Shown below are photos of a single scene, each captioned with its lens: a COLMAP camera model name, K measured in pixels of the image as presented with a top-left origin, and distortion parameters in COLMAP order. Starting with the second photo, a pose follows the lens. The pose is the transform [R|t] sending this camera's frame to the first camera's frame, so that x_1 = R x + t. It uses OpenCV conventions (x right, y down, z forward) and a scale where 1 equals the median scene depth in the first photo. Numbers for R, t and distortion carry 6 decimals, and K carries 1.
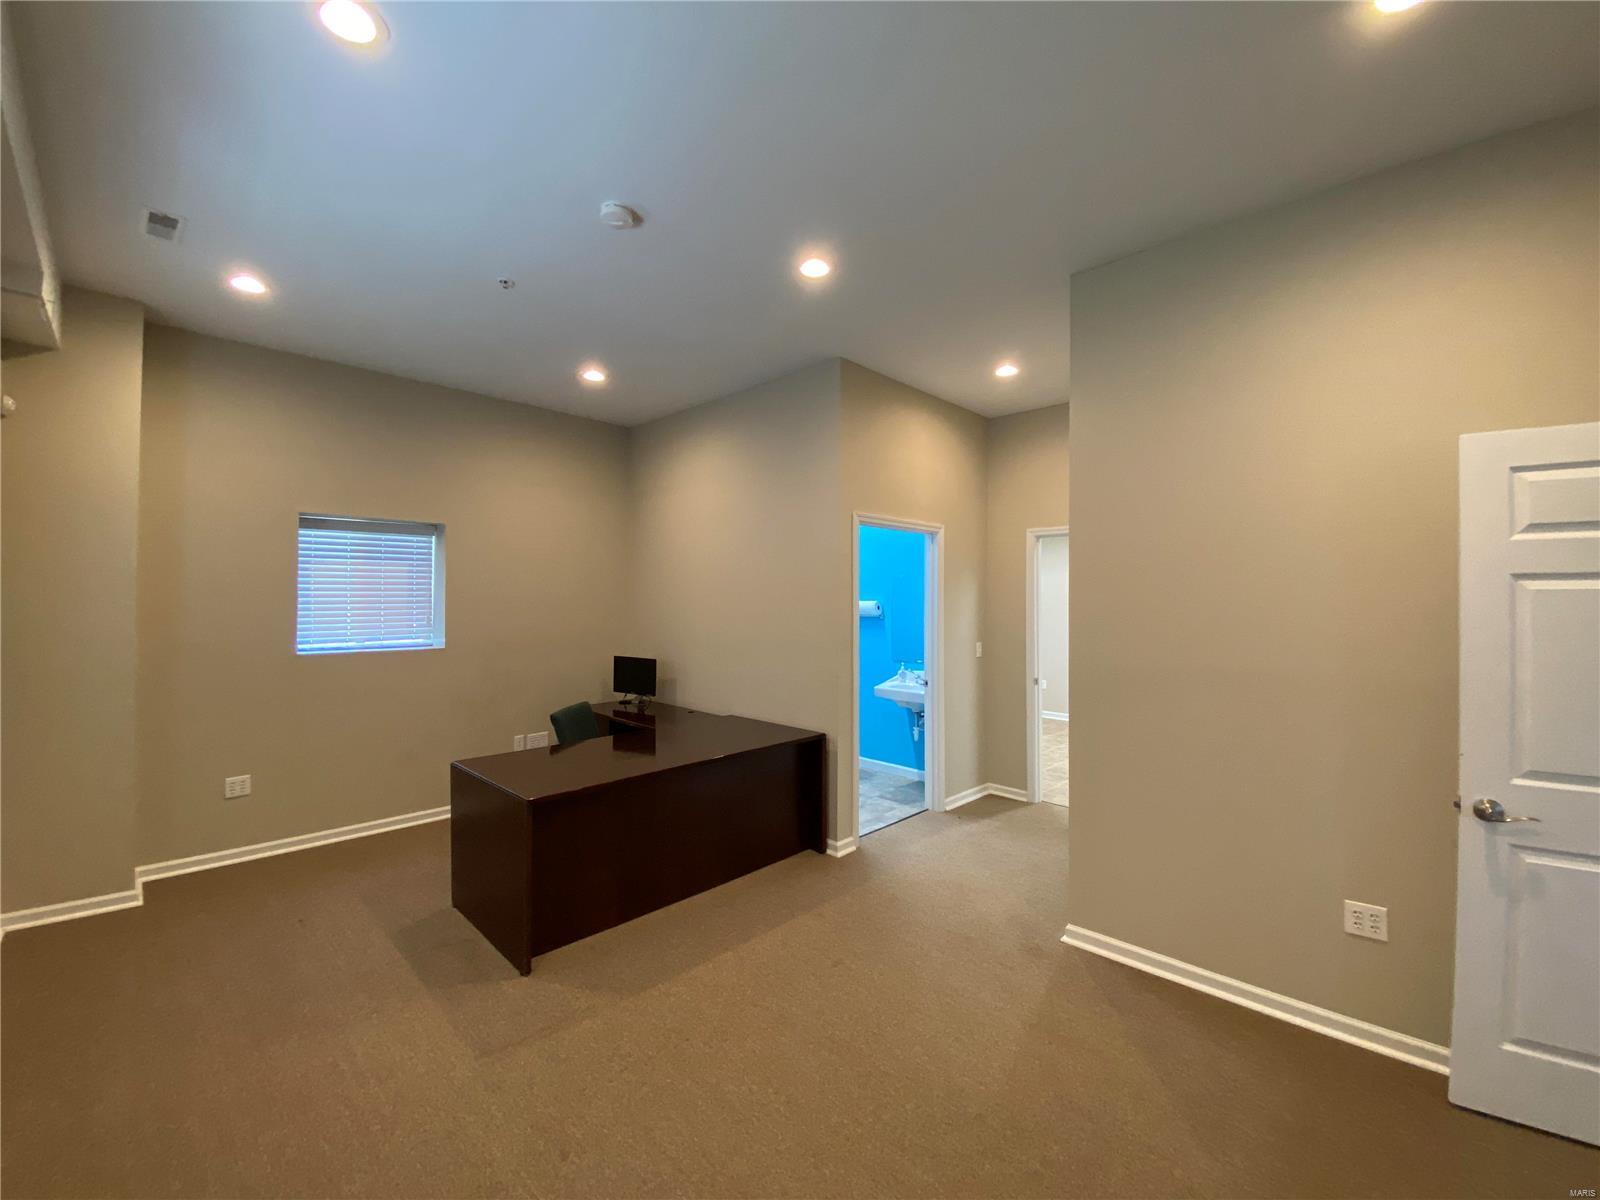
lens RADIAL K [[649.1, 0, 801.0], [0, 649.1, 594.8], [0, 0, 1]] dist [0.016899, -0.019662]
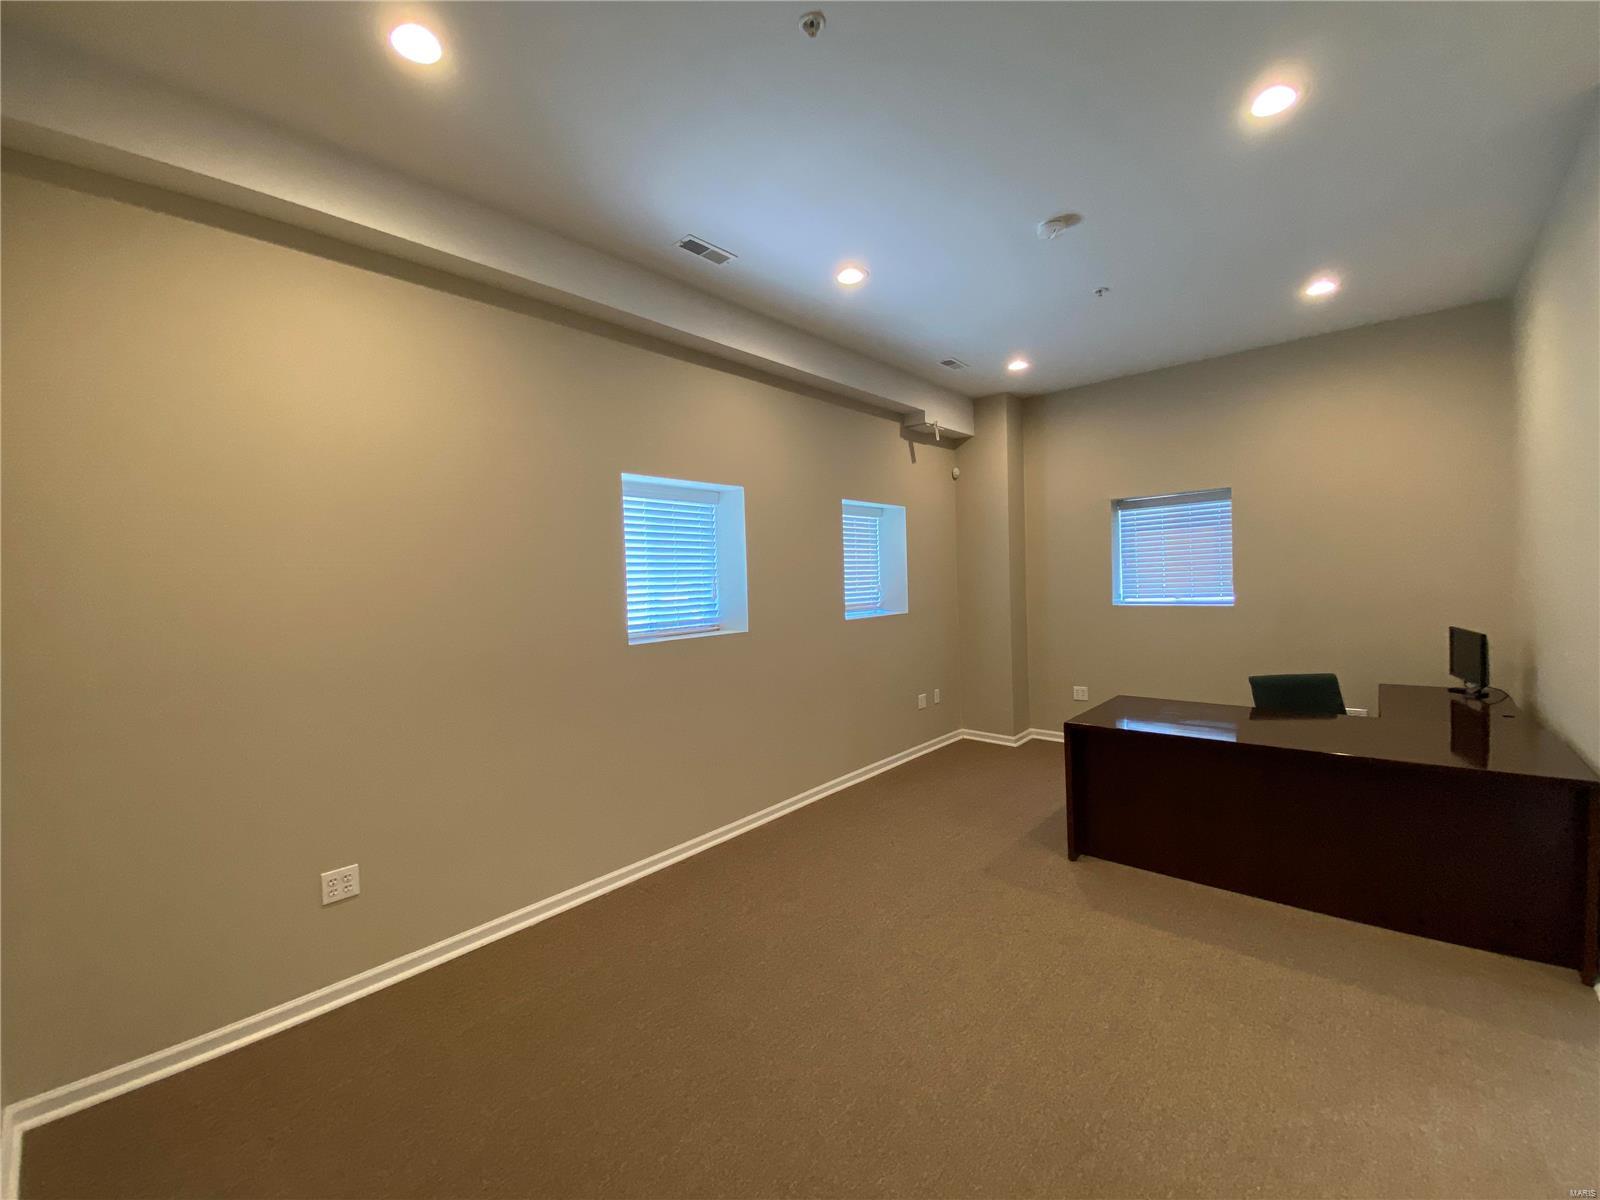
lens RADIAL K [[649.1, 0, 801.0], [0, 649.1, 594.8], [0, 0, 1]] dist [0.016899, -0.019662]
pose [[0.045524, 0.019184, -0.998779, 0.544408], [0.045068, 0.998758, 0.021238, 0.011990], [0.997946, -0.045980, 0.044603, 0.299517]]
